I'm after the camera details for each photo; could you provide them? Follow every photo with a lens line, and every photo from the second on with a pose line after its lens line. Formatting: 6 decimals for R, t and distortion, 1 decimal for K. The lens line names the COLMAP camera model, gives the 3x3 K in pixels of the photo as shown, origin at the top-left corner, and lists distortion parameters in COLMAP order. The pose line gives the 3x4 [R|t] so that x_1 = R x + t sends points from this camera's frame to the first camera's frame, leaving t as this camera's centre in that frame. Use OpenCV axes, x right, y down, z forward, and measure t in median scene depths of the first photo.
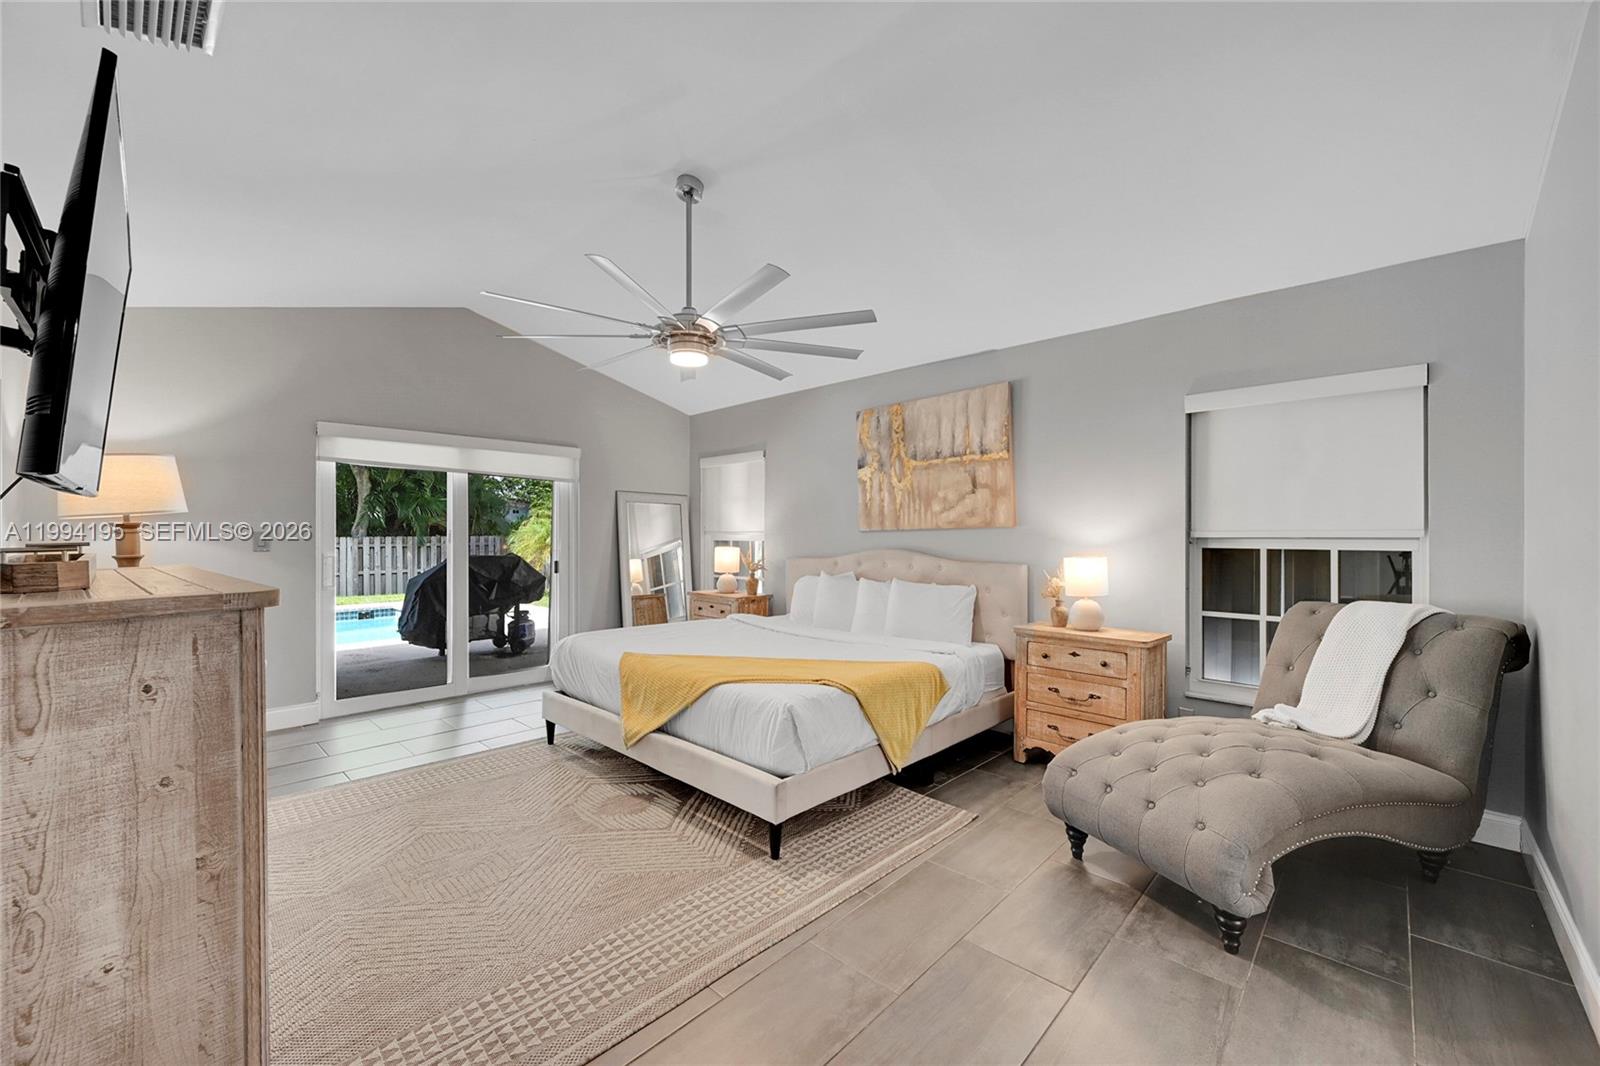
lens RADIAL K [[628.2, 0, 795.8], [0, 628.2, 535.3], [0, 0, 1]] dist [-0.001073, 0.000079]
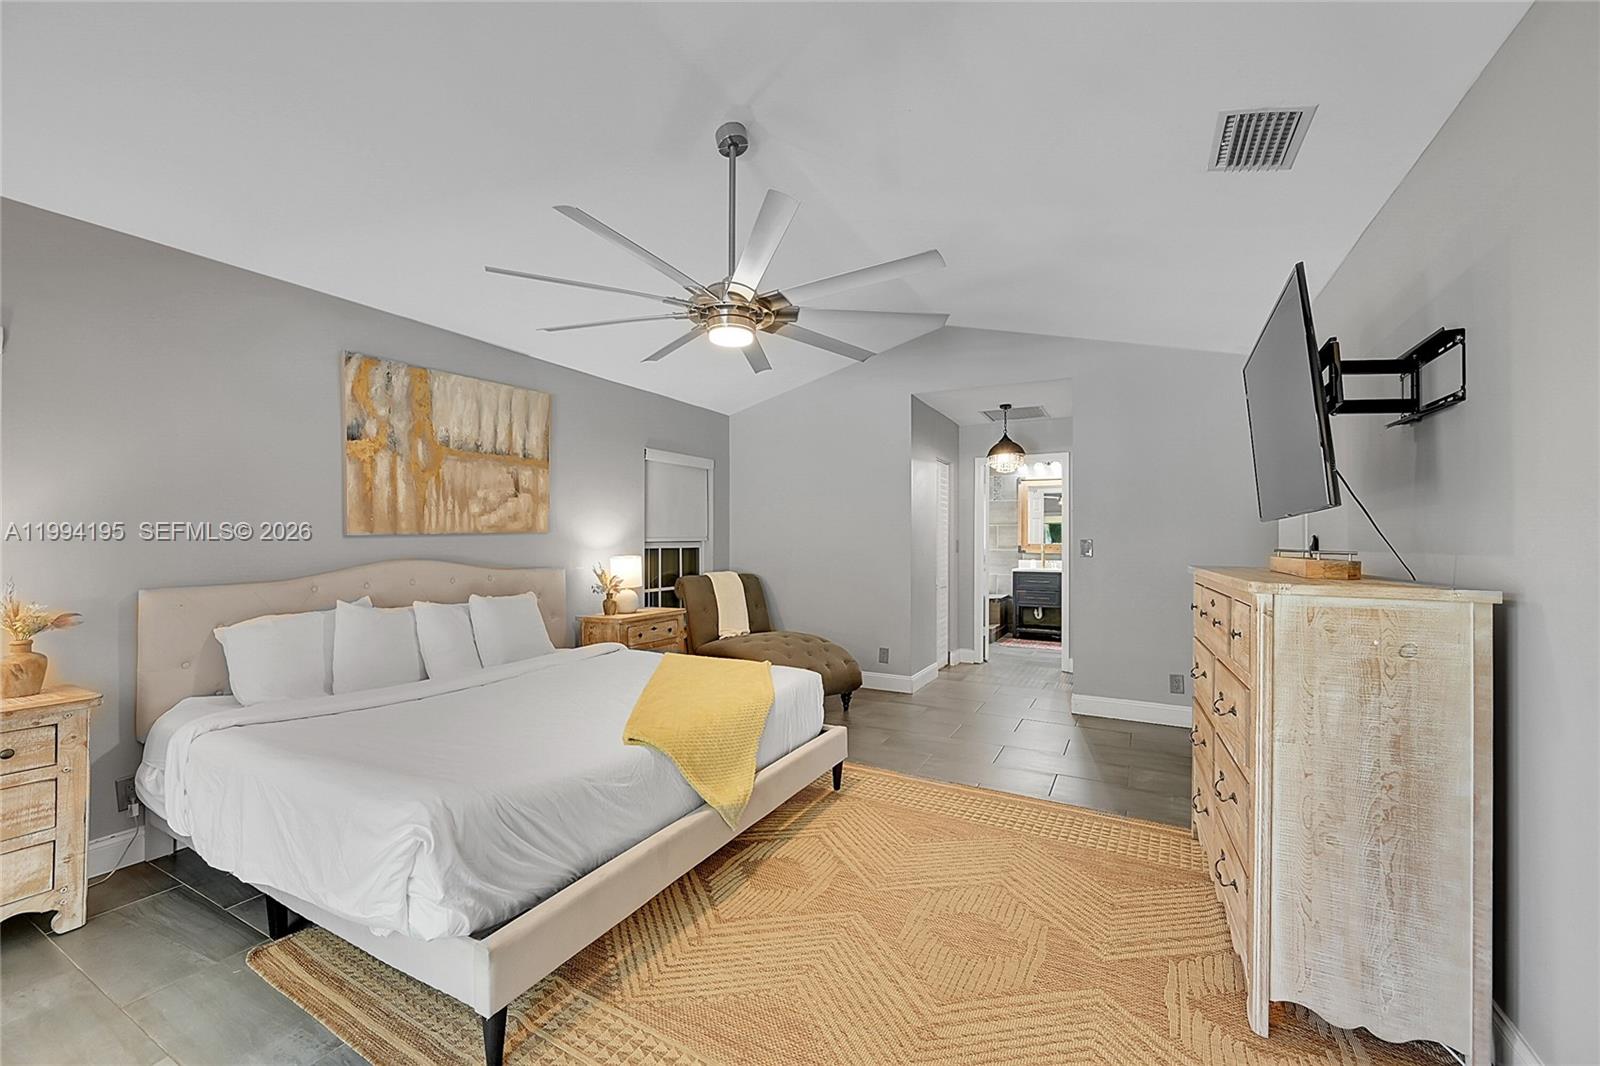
lens RADIAL K [[628.2, 0, 796.7], [0, 628.2, 538.9], [0, 0, 1]] dist [-0.001073, 0.000079]
pose [[-0.253062, -0.000499, 0.967450, -1.045625], [0.001451, 0.999999, 0.000895, -0.004621], [-0.967449, 0.001630, -0.253061, 1.159908]]
